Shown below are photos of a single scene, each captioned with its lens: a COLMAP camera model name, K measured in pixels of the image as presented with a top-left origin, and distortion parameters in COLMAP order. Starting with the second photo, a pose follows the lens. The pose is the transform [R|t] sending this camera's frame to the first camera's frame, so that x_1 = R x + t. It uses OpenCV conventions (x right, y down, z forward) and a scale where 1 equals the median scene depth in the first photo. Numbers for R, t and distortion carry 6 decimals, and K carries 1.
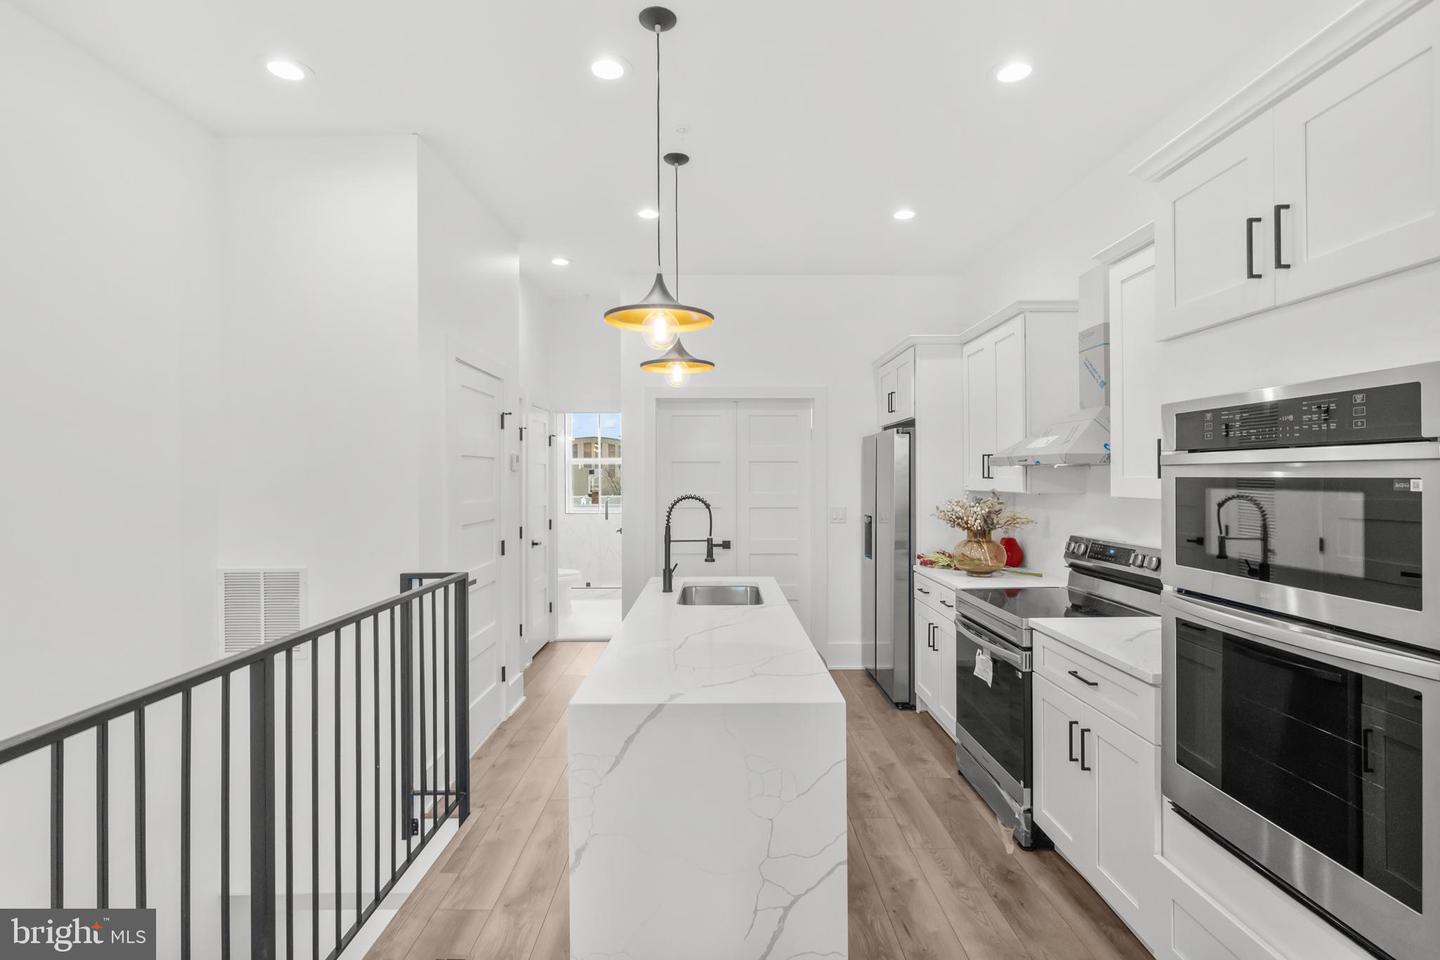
lens RADIAL K [[693.6, 0, 715.5], [0, 693.6, 482.9], [0, 0, 1]] dist [-0.011347, -0.000006]
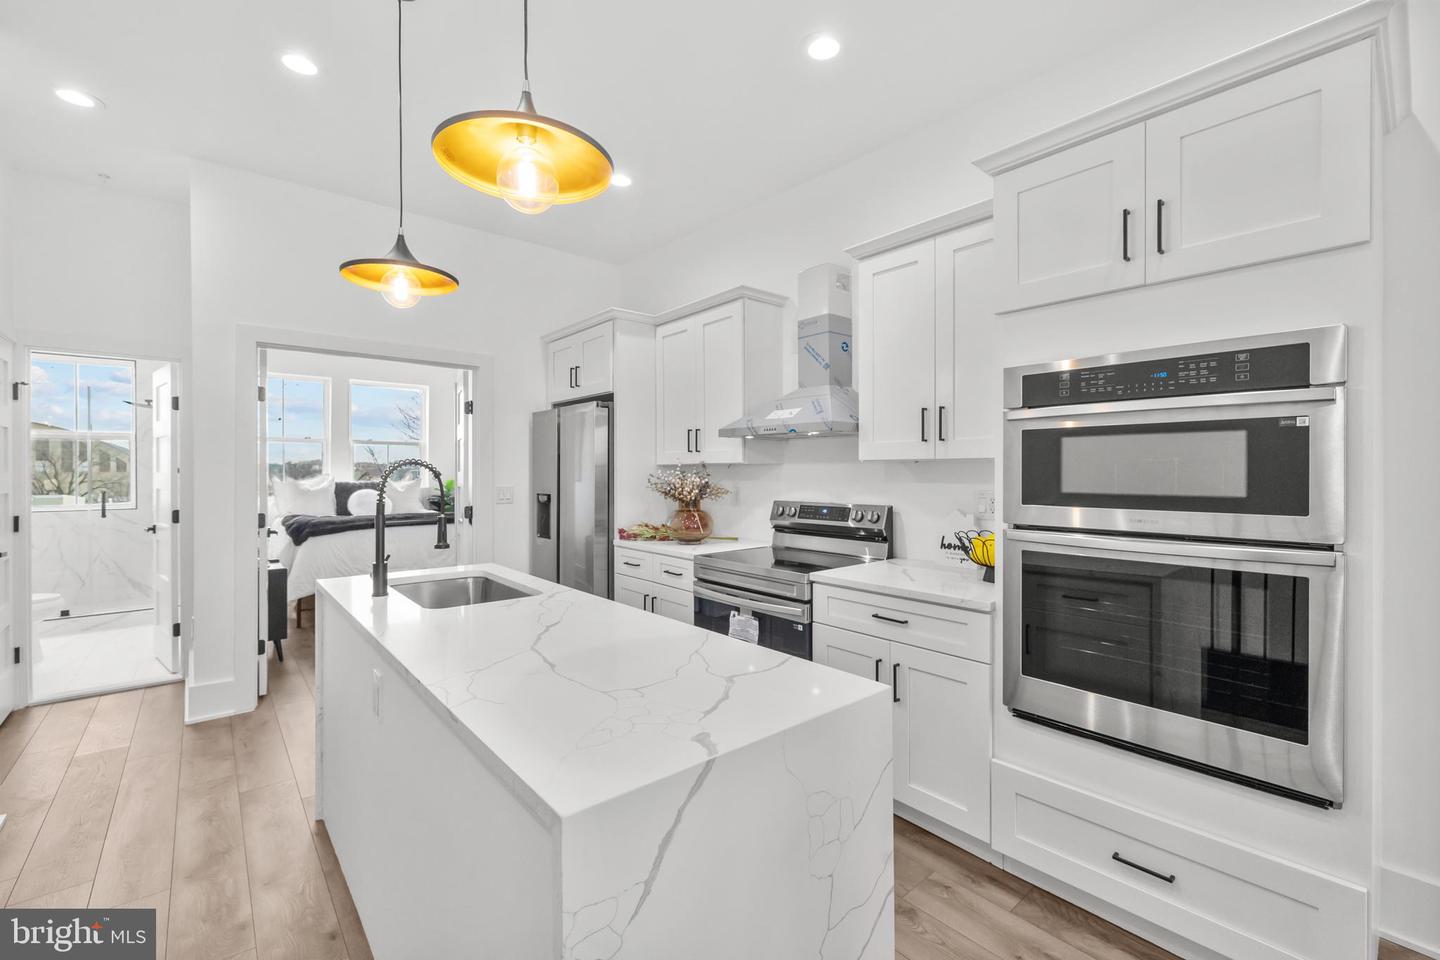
lens RADIAL K [[603.5, 0, 720.0], [0, 603.5, 480.0], [0, 0, 1]] dist [-0.000831, -0.000076]
pose [[0.755647, -0.004753, 0.654962, -0.233783], [0.003911, 0.999989, 0.002744, 0.043272], [-0.654967, 0.000488, 0.755657, 0.341635]]
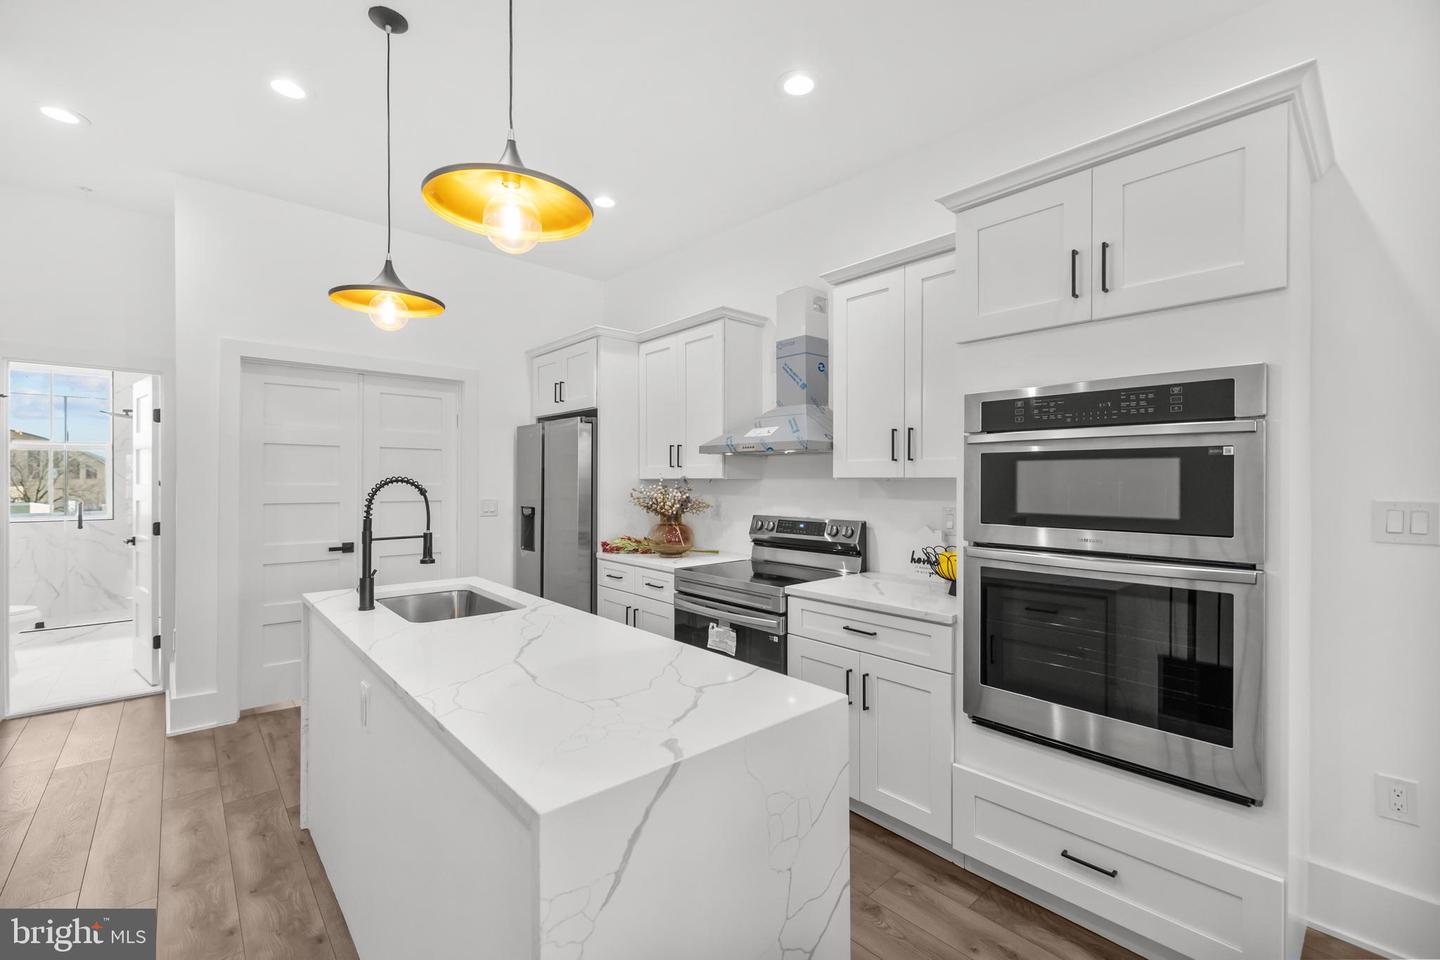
lens RADIAL K [[604.8, 0, 721.6], [0, 604.8, 488.1], [0, 0, 1]] dist [0.000015, -0.000121]
pose [[0.739383, -0.001102, 0.673284, -0.246525], [0.000244, 0.999999, 0.001368, 0.031936], [-0.673285, -0.000847, 0.739383, 0.309755]]
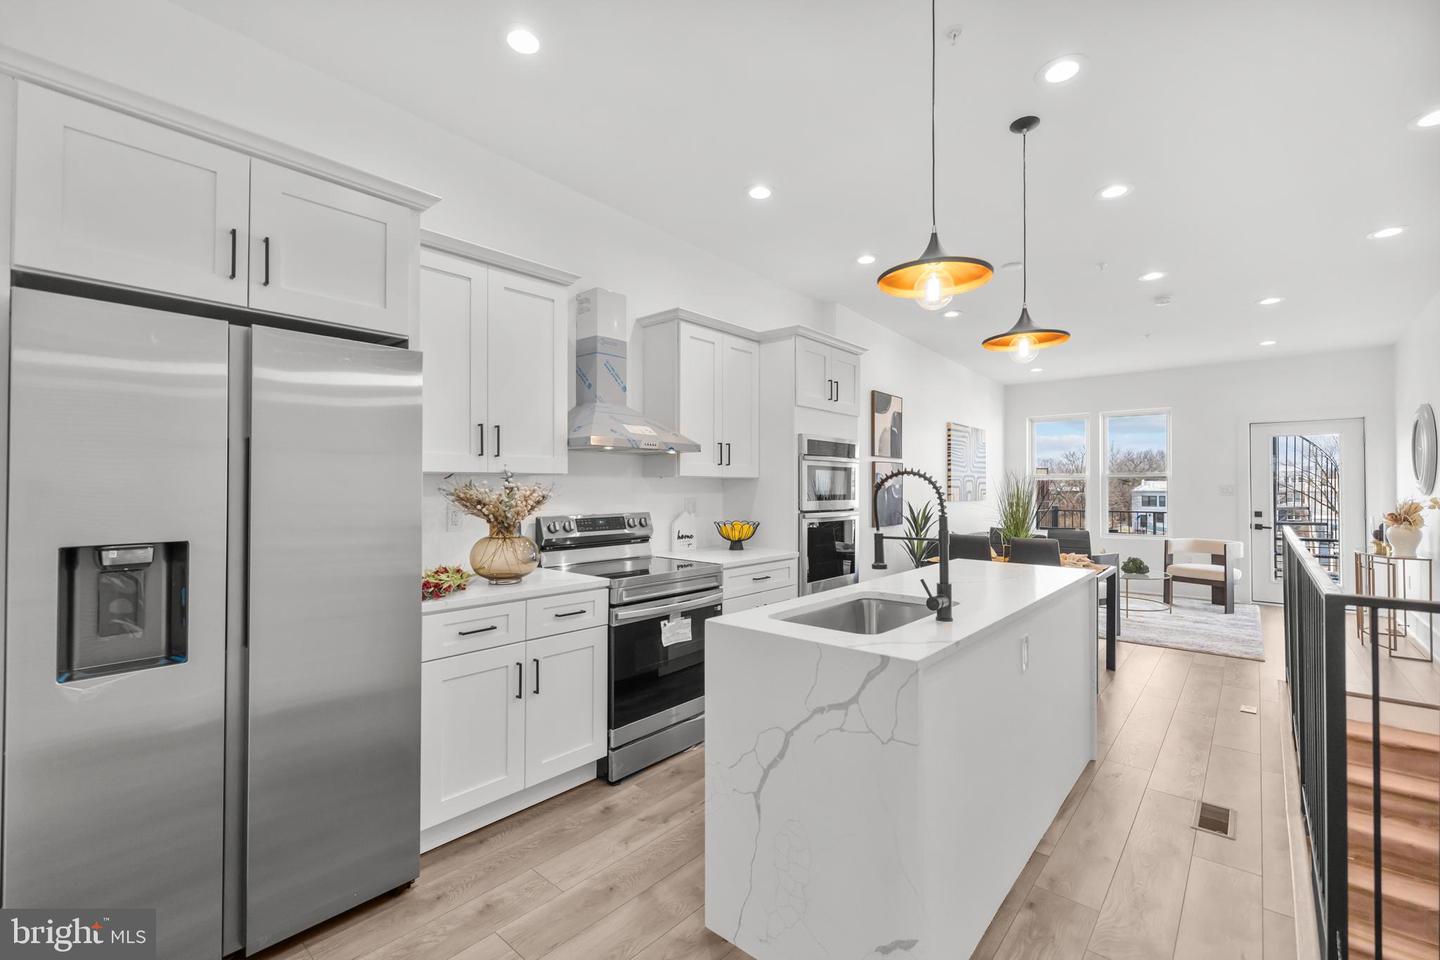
lens RADIAL K [[630.5, 0, 720.5], [0, 630.5, 487.8], [0, 0, 1]] dist [-0.001669, -0.000212]
pose [[-0.763908, 0.004205, 0.645312, -0.317295], [0.009512, 0.999944, 0.004744, 0.035243], [-0.645255, 0.009762, -0.763905, 1.735307]]
